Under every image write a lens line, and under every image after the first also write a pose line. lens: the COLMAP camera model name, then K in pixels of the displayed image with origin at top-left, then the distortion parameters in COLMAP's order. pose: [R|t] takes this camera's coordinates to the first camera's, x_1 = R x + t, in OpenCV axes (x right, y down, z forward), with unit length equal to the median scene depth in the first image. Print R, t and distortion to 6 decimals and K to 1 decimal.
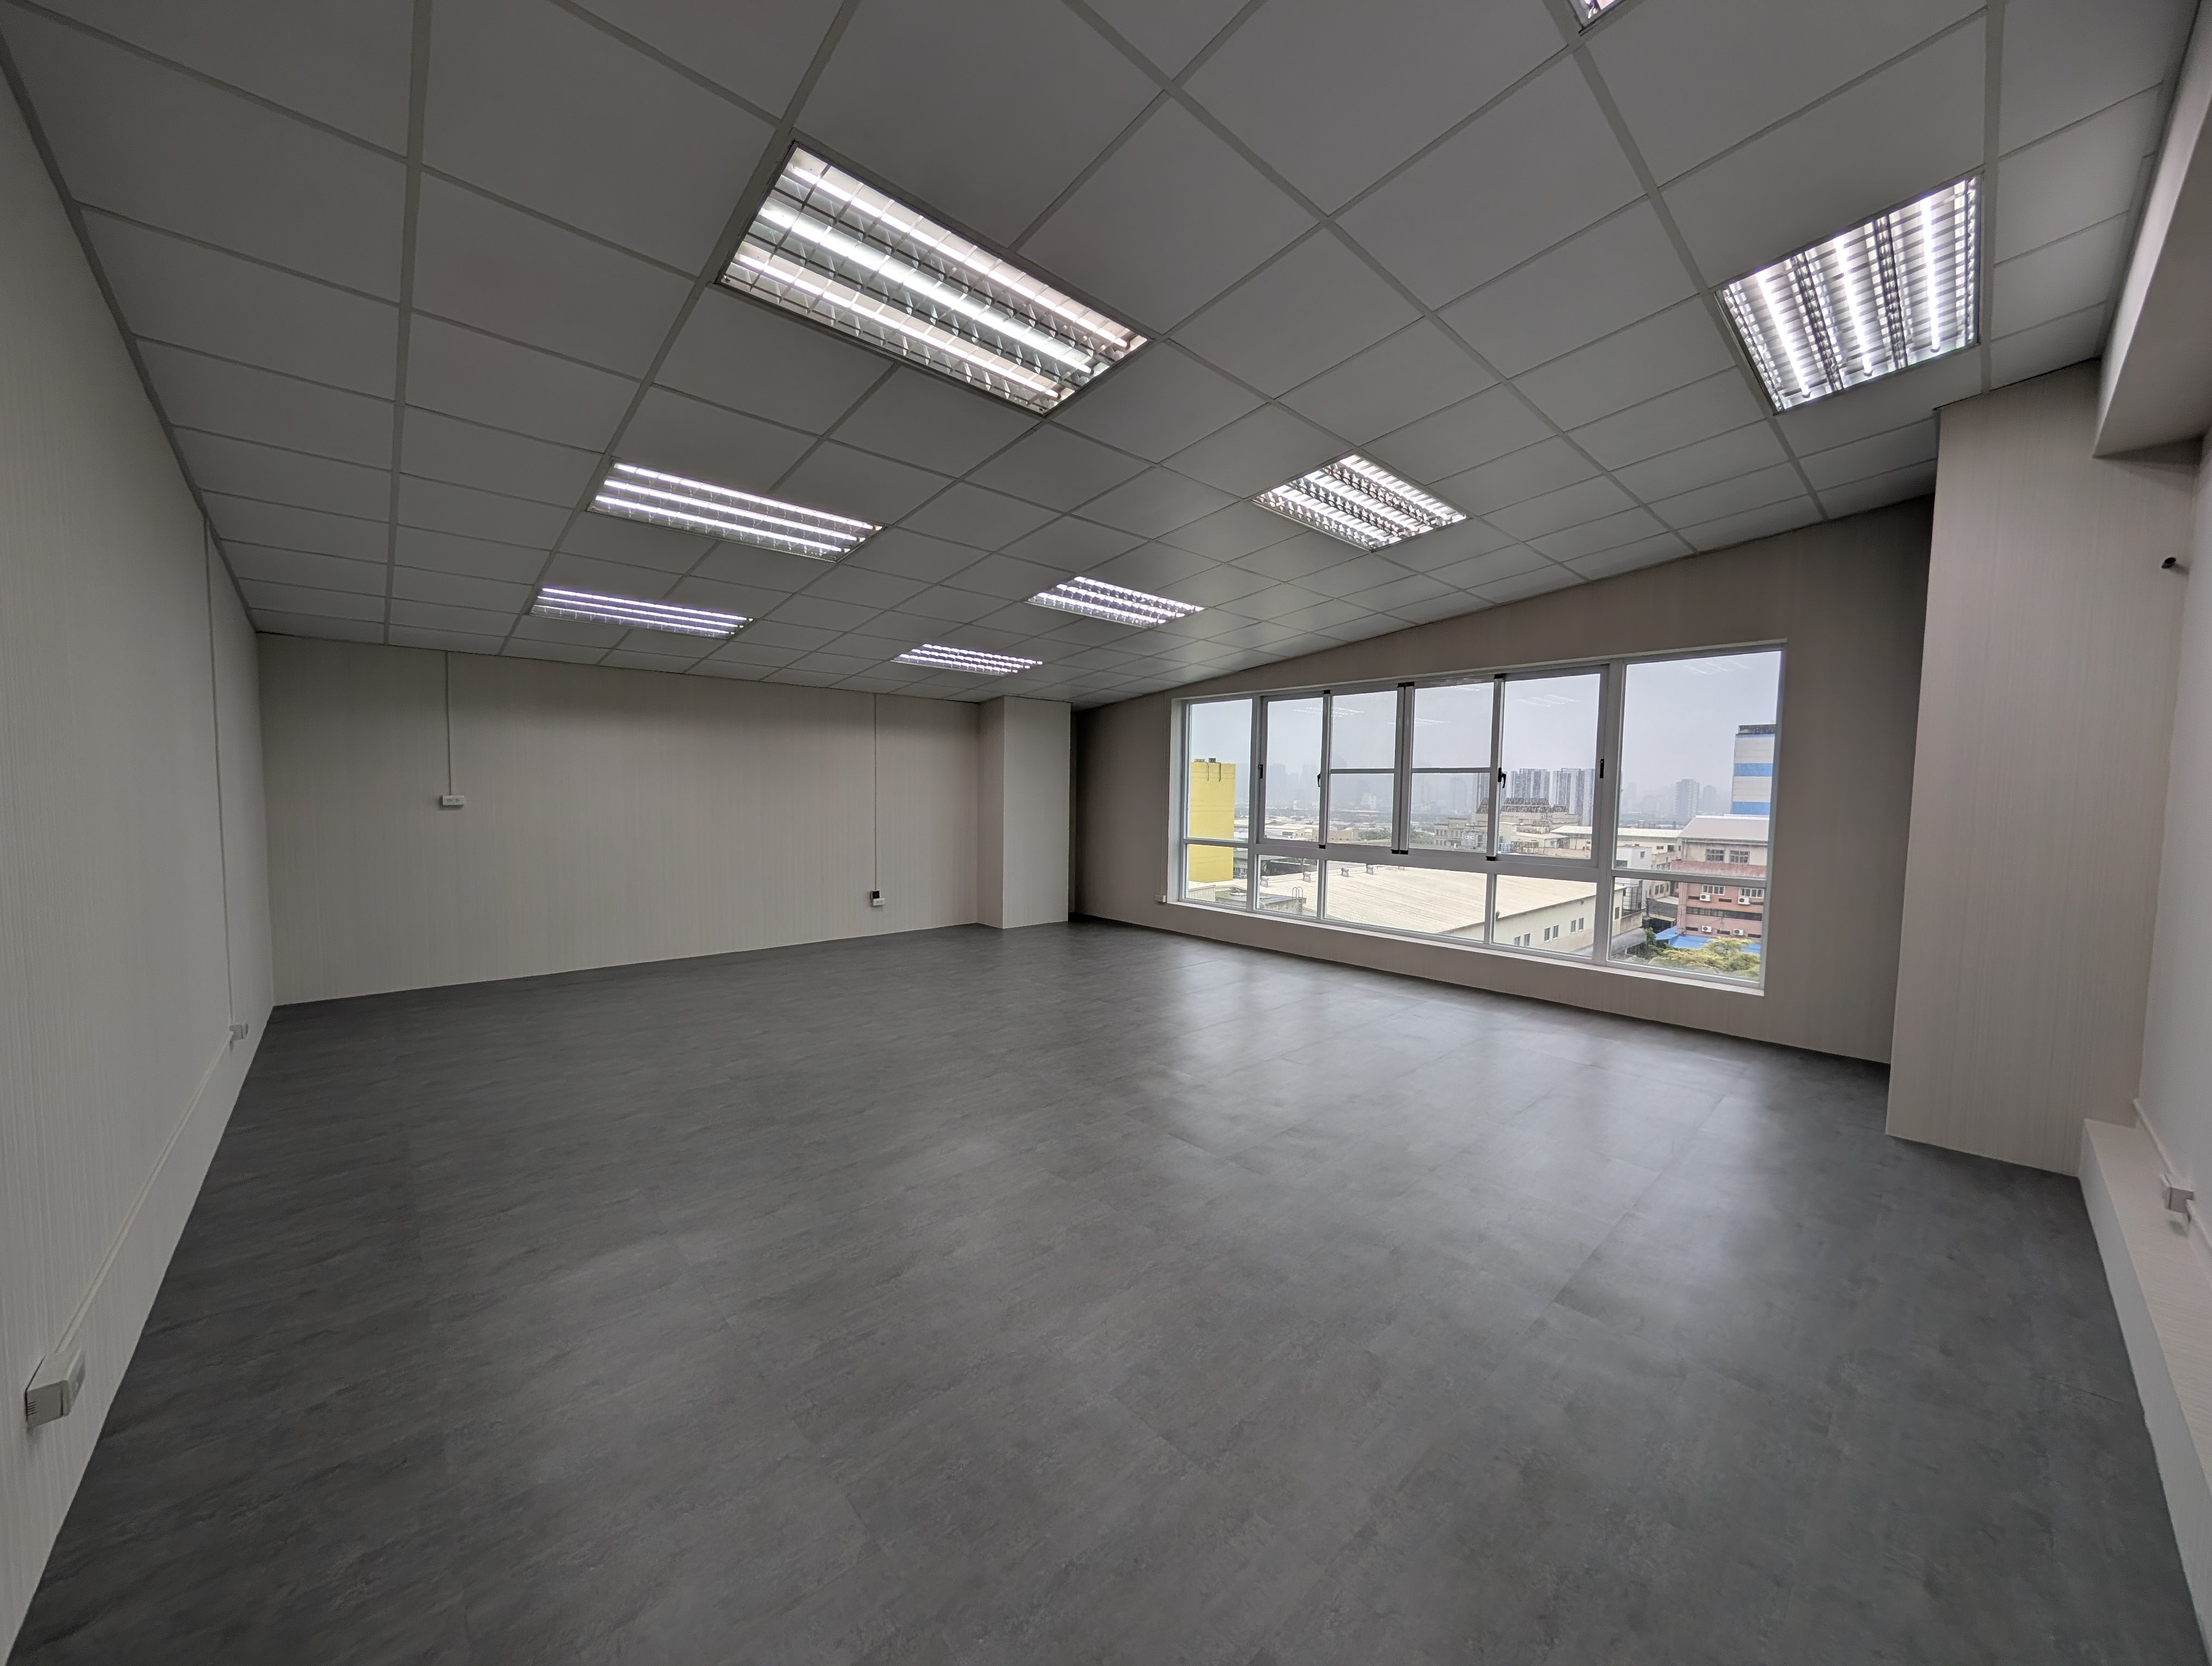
lens RADIAL K [[805.5, 0, 1106.0], [0, 805.5, 833.0], [0, 0, 1]] dist [-0.000558, 0.000147]
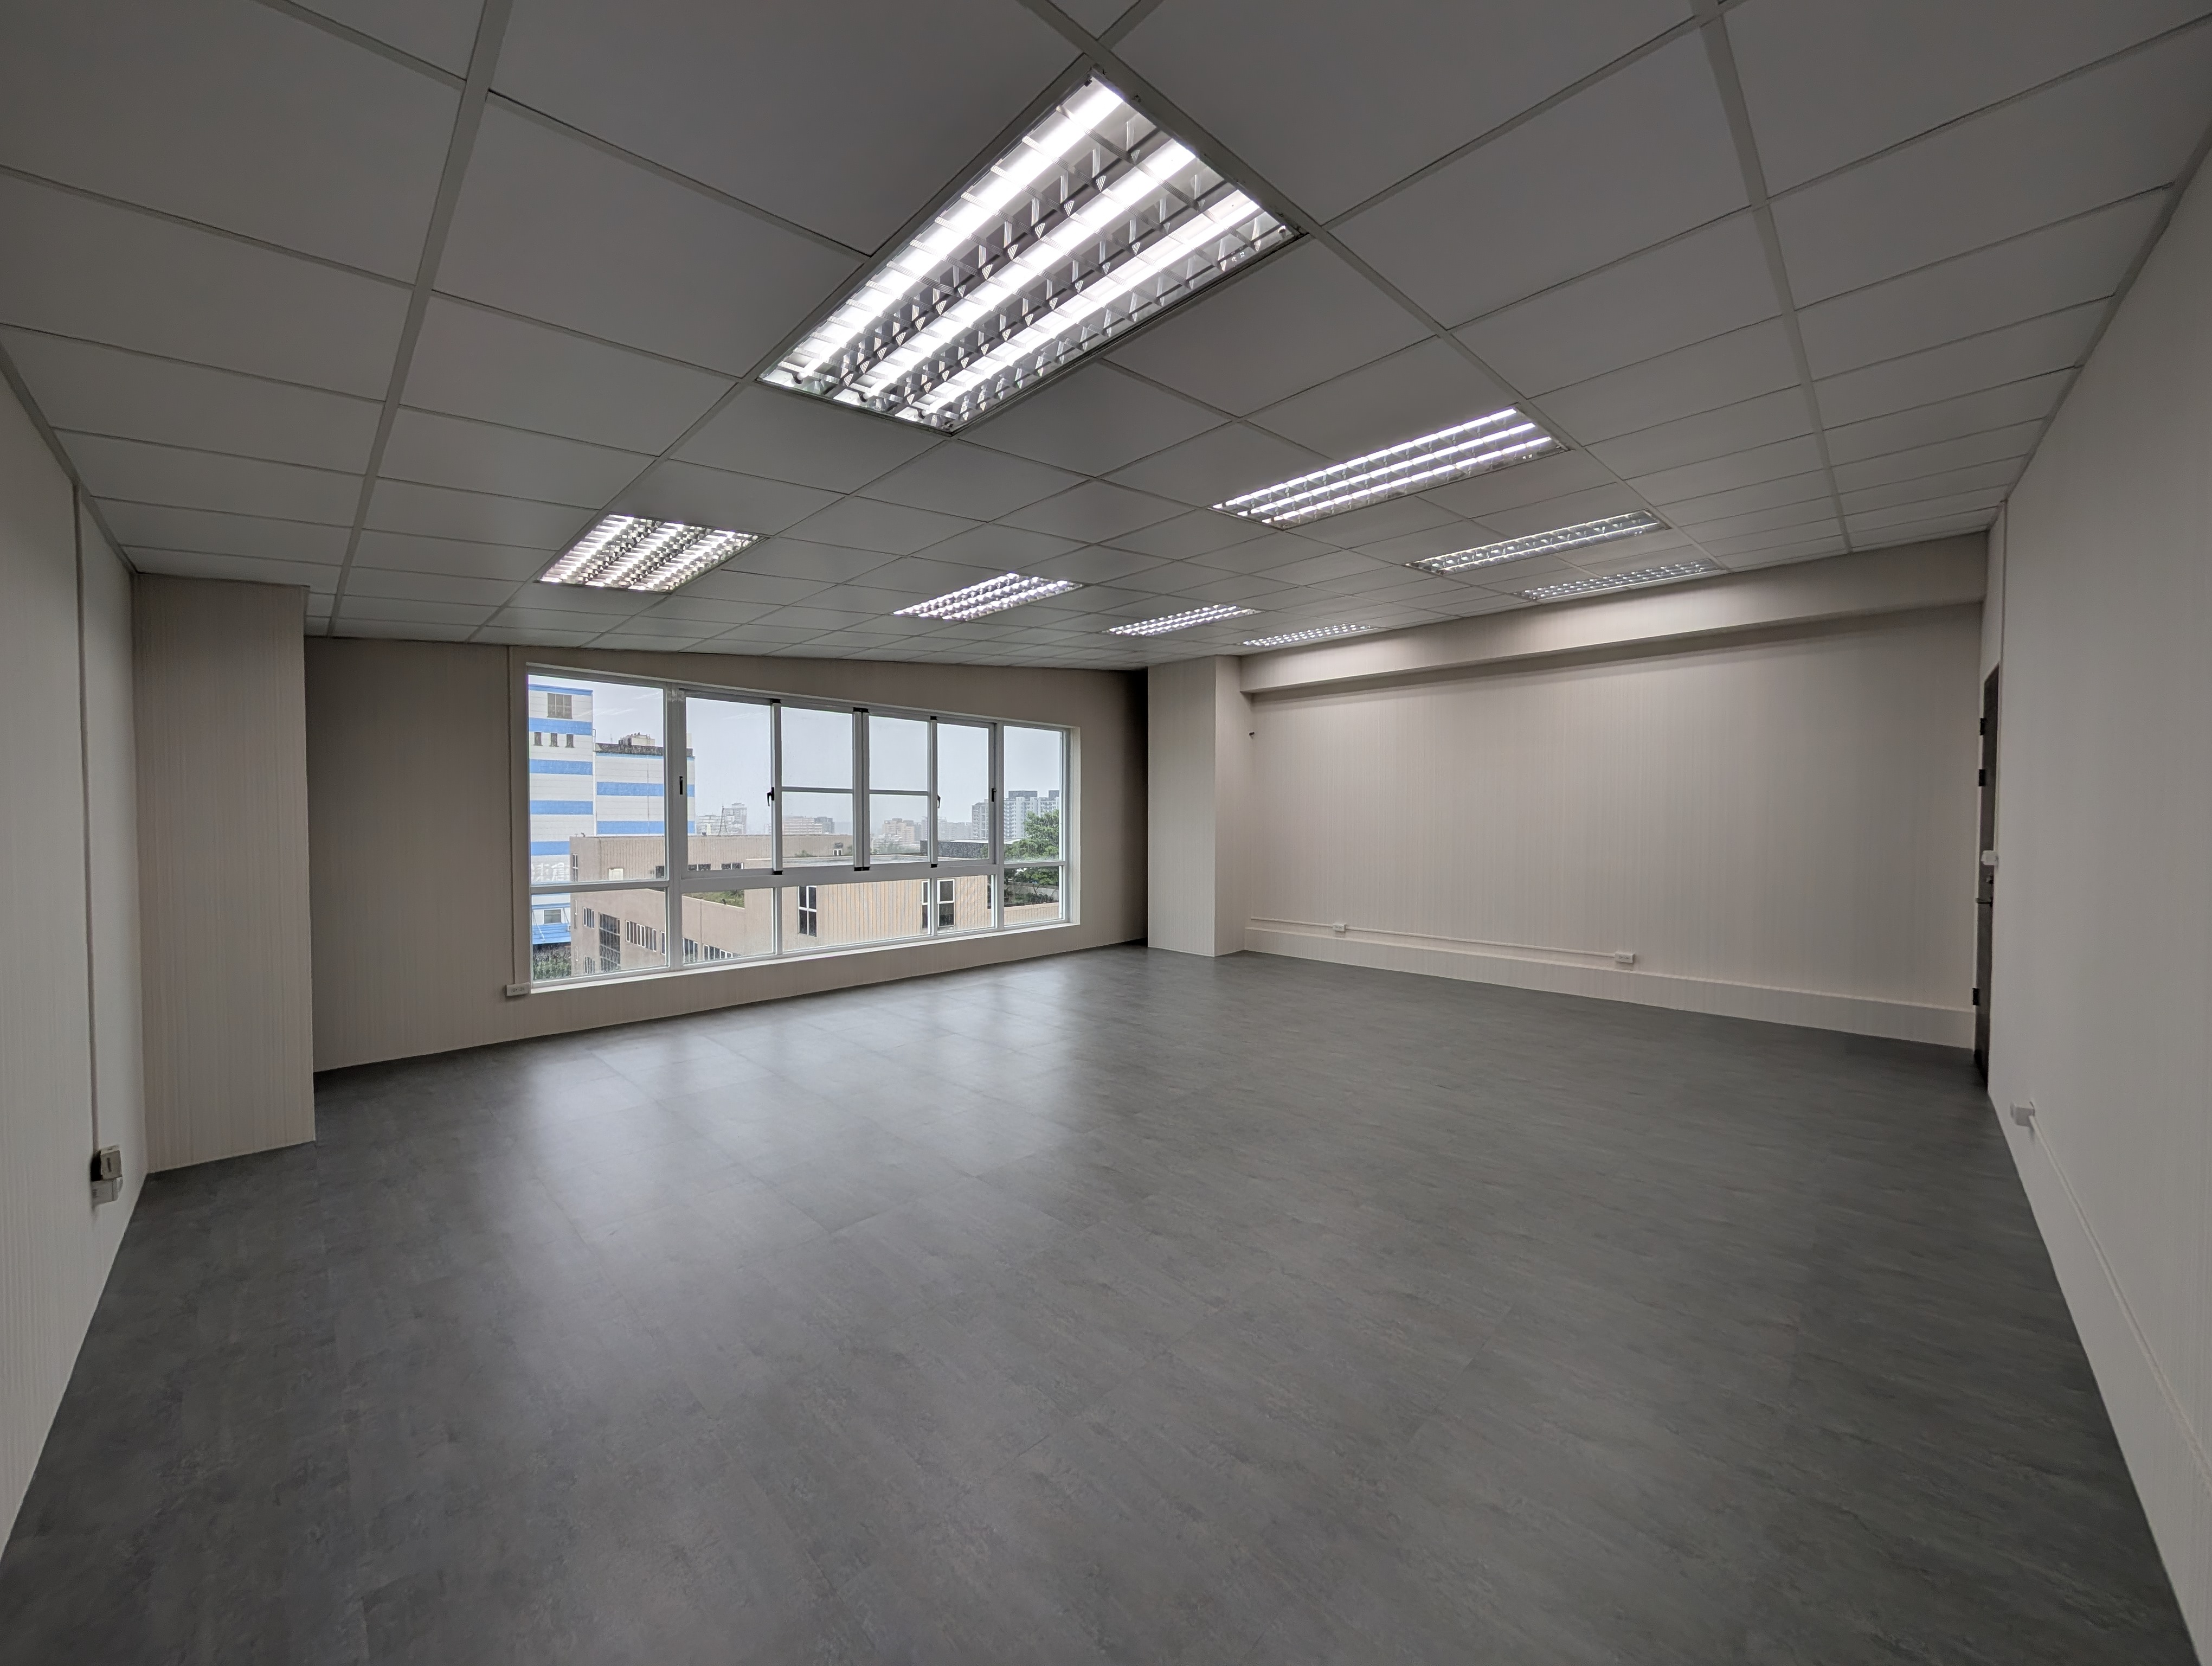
lens RADIAL K [[794.3, 0, 1109.3], [0, 794.3, 846.6], [0, 0, 1]] dist [0.021245, 0.000165]
pose [[-0.058236, -0.053271, 0.996880, -0.717695], [0.047046, 0.997319, 0.056043, -0.050333], [-0.997194, 0.050163, -0.055574, 0.765281]]
